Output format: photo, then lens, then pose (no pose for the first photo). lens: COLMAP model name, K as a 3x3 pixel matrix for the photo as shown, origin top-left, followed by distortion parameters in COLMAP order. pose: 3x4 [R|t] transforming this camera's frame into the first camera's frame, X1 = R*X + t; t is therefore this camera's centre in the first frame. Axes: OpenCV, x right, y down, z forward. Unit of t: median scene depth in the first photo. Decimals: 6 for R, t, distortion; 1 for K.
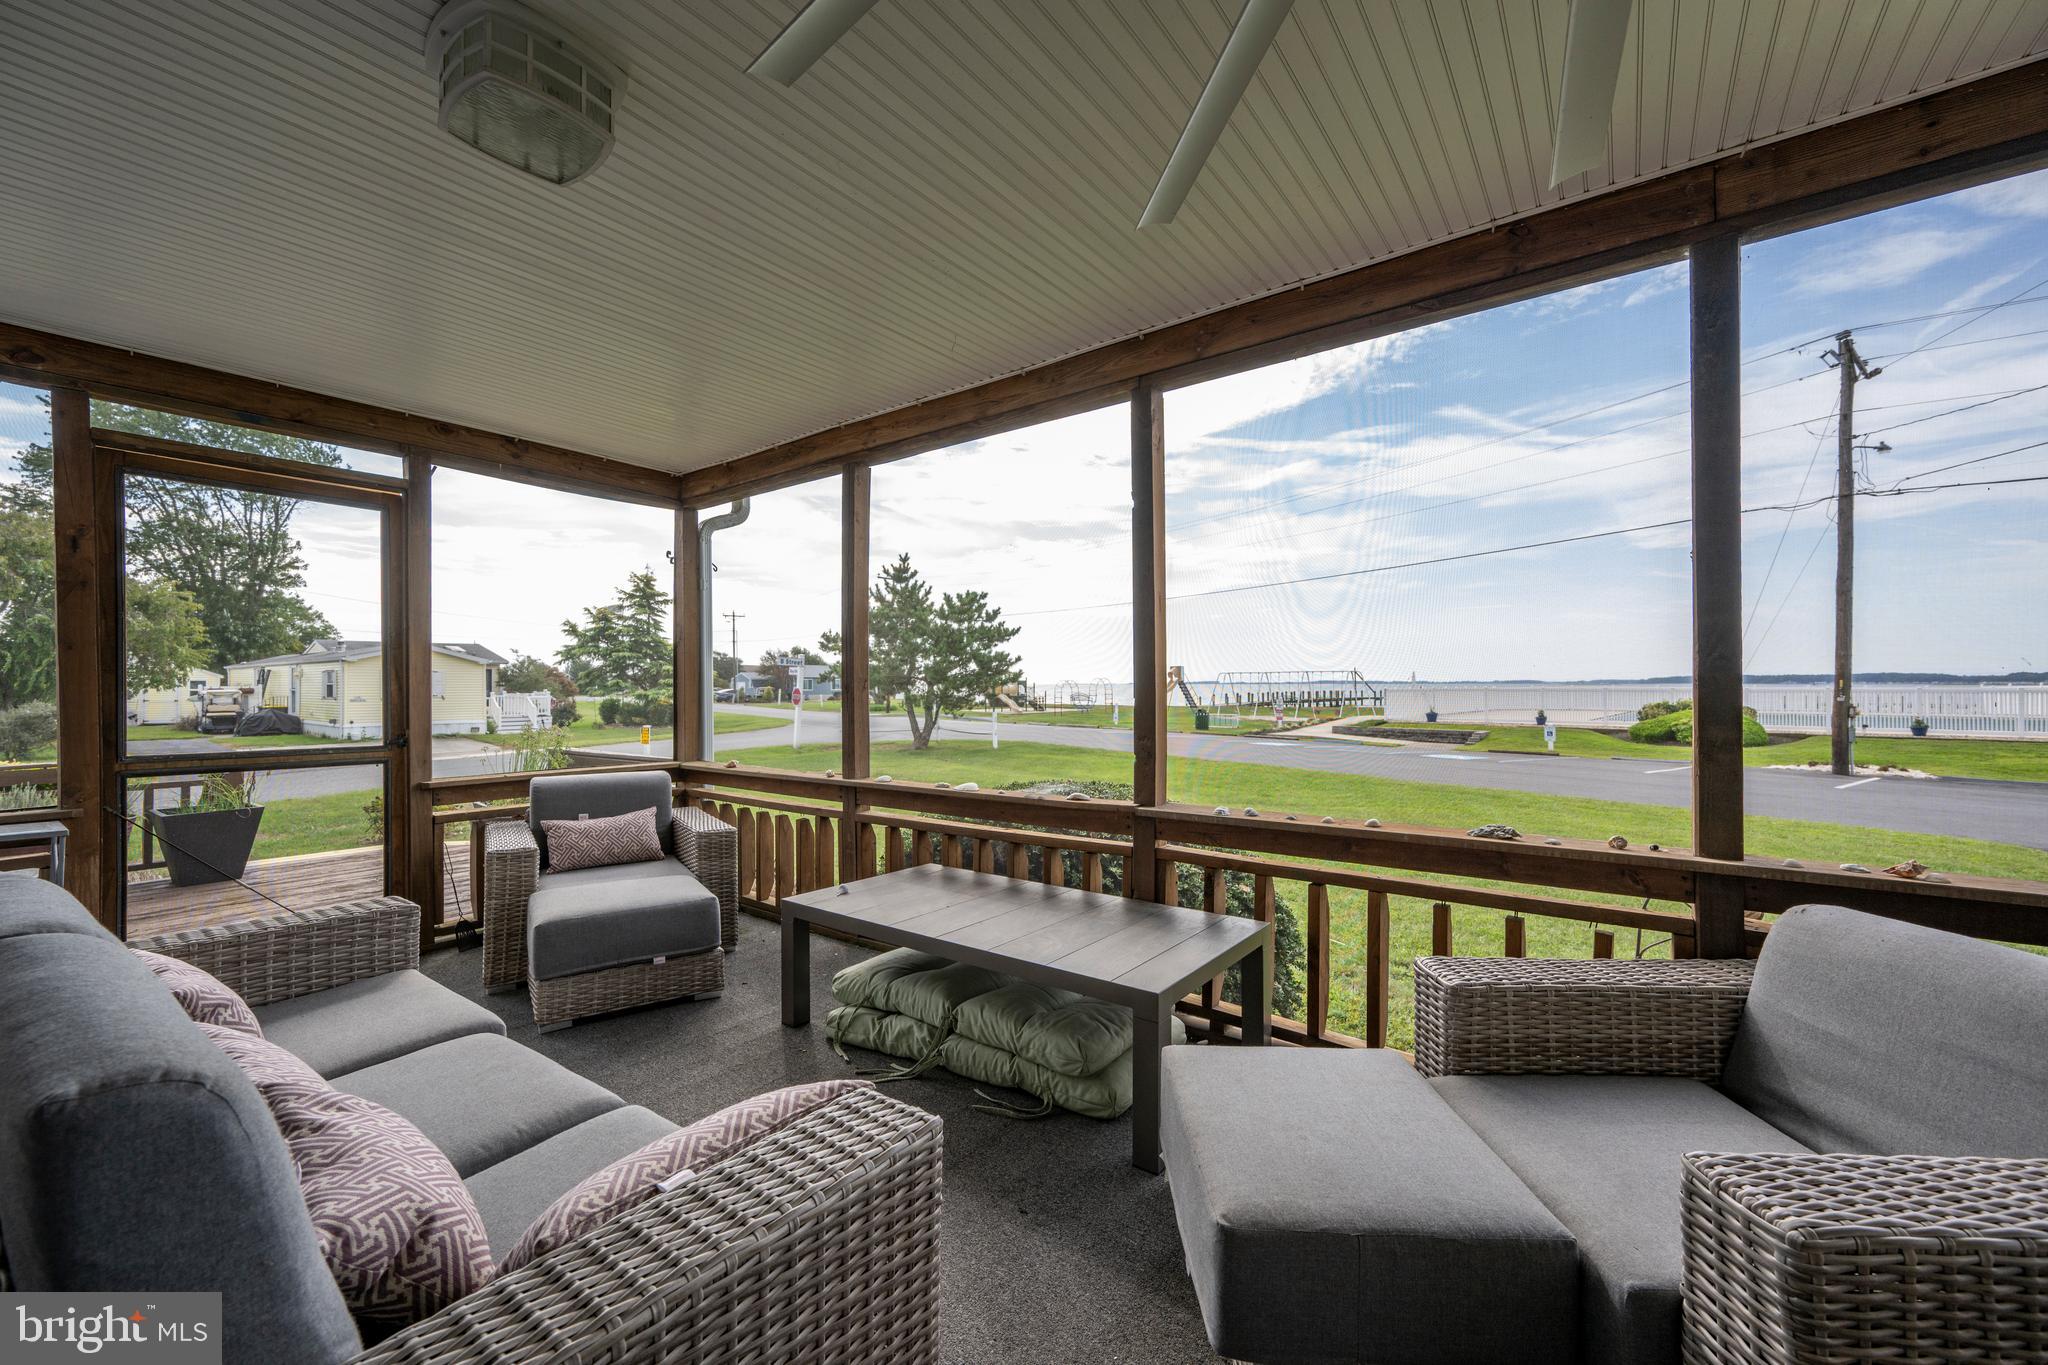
lens RADIAL K [[796.6, 0, 1018.9], [0, 796.6, 682.7], [0, 0, 1]] dist [-0.000207, 0.000257]
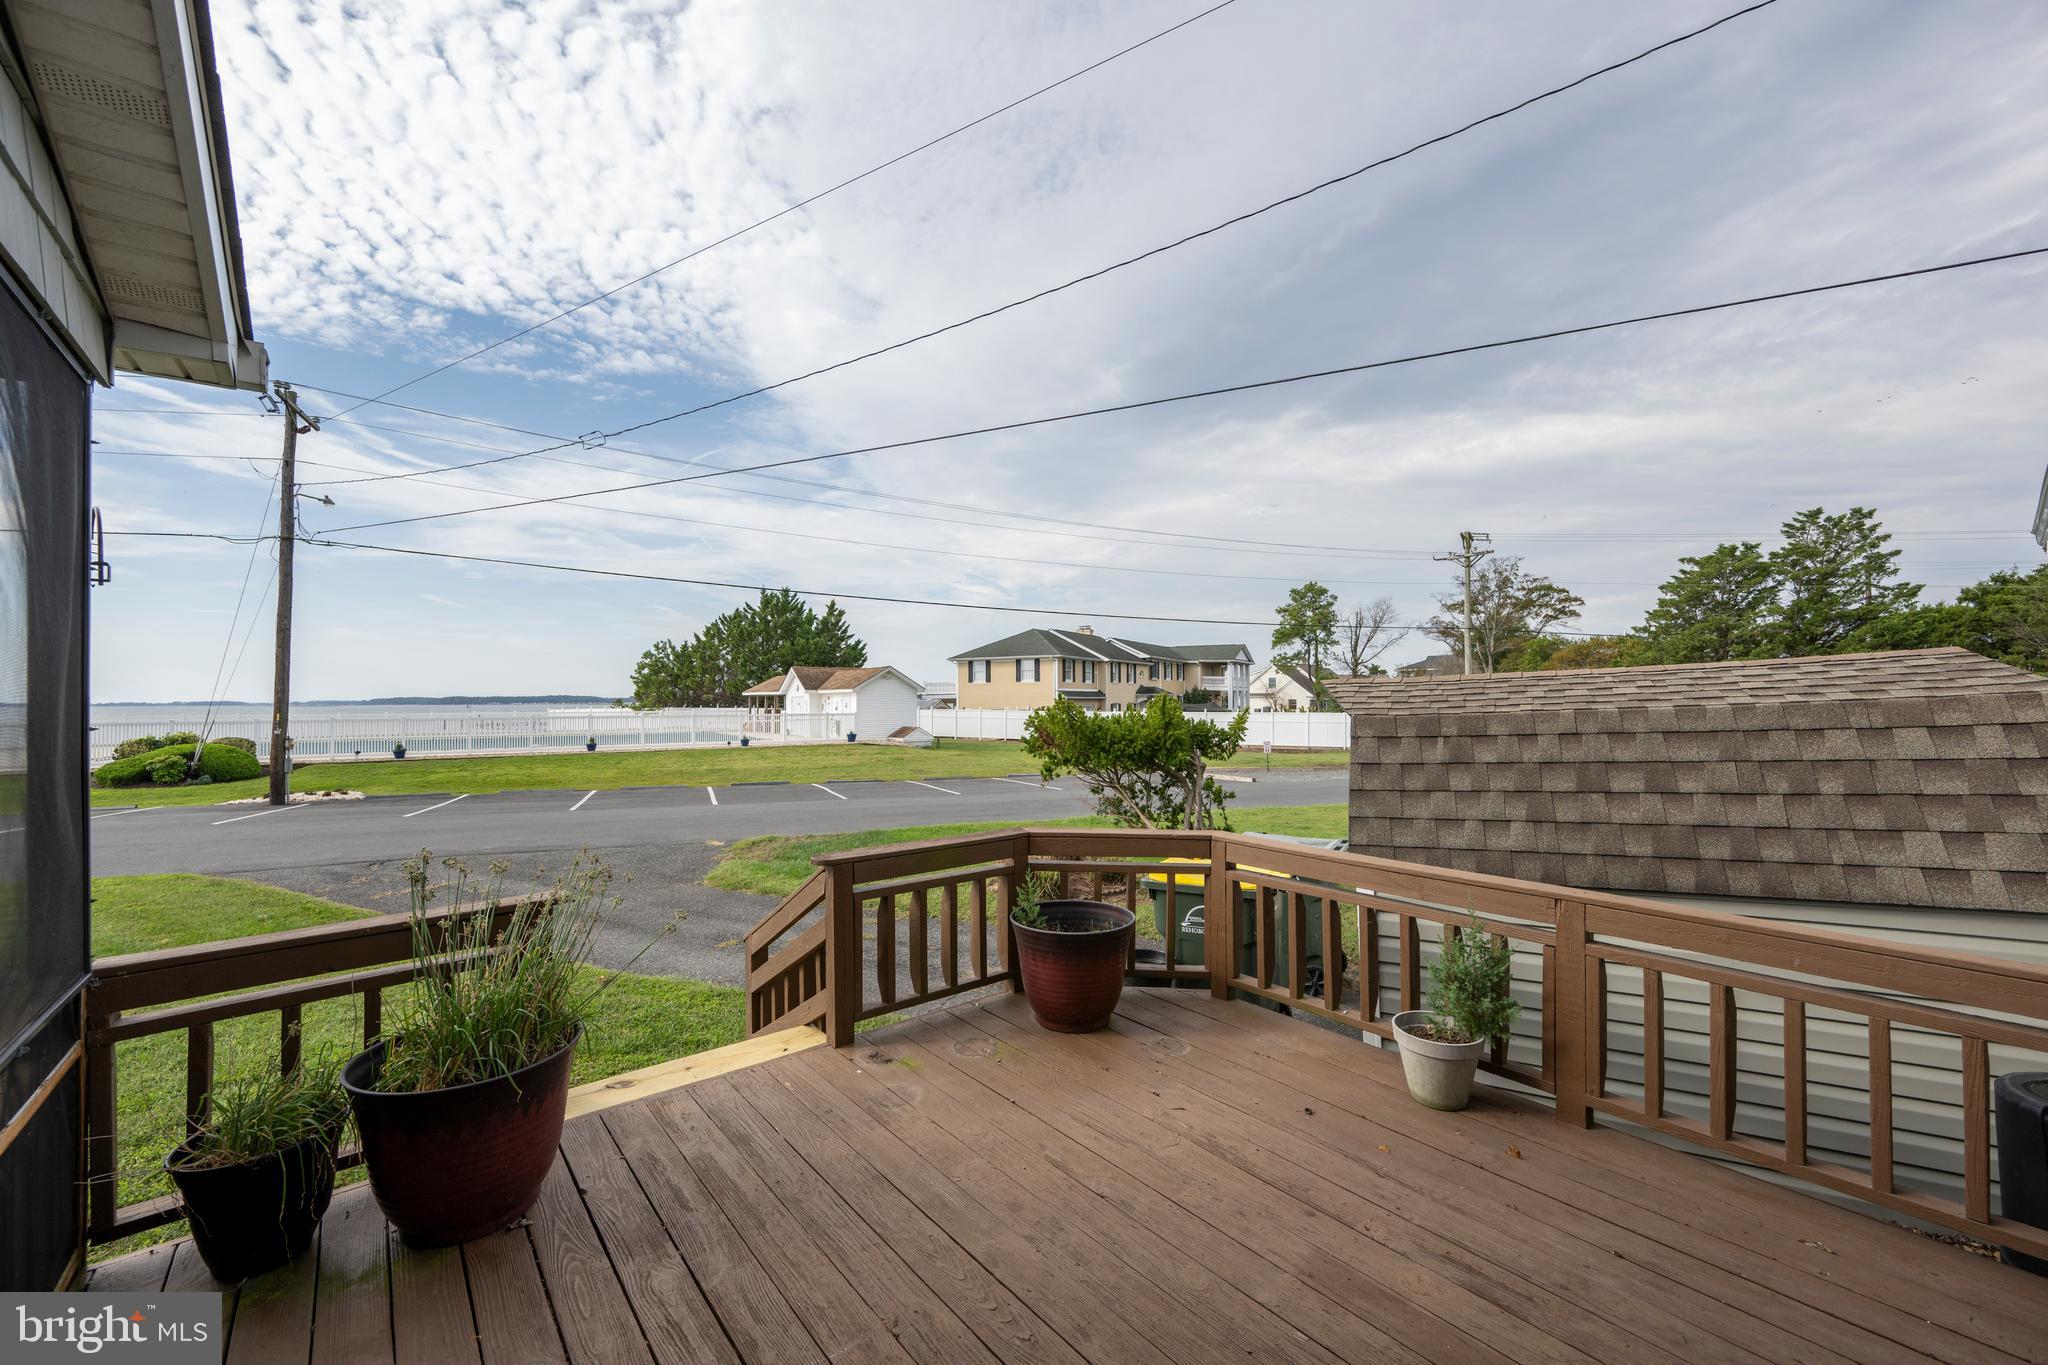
lens RADIAL K [[815.2, 0, 1031.6], [0, 815.2, 689.7], [0, 0, 1]] dist [-0.001858, -0.000185]
pose [[0.224019, 0.012948, 0.974499, 0.148059], [0.004063, 0.999891, -0.014219, -0.010751], [-0.974576, 0.007145, 0.223942, -0.139176]]
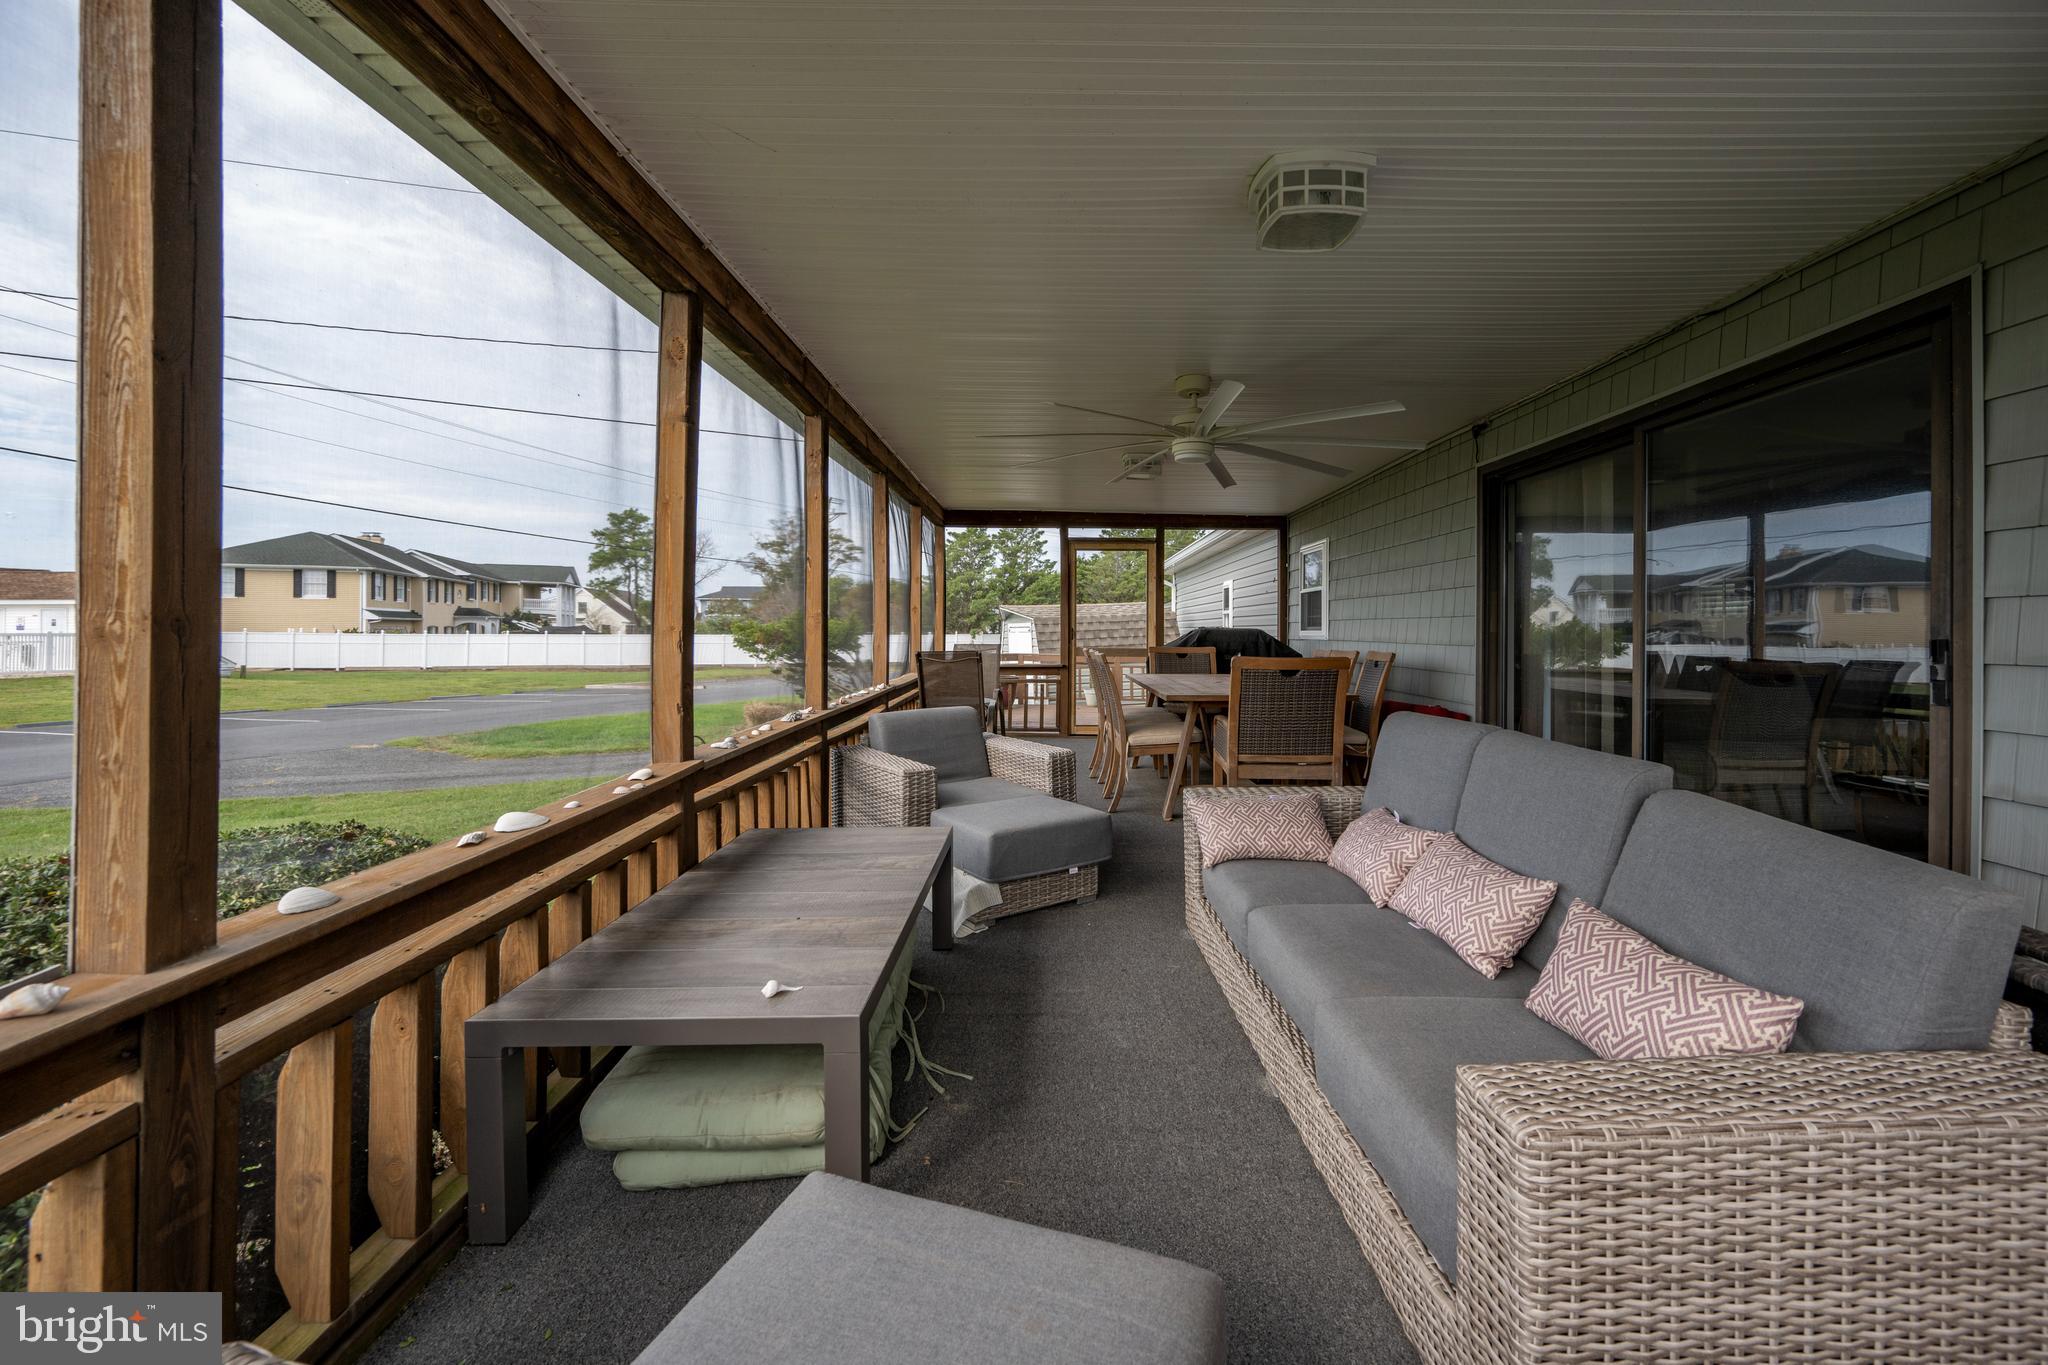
lens RADIAL K [[827.8, 0, 1060.3], [0, 827.8, 624.7], [0, 0, 1]] dist [-0.000229, 0.000007]
pose [[-0.608397, 0.003292, 0.793626, -0.092736], [-0.003113, 0.999974, -0.006534, 0.000164], [-0.793627, -0.006445, -0.608371, 0.132791]]
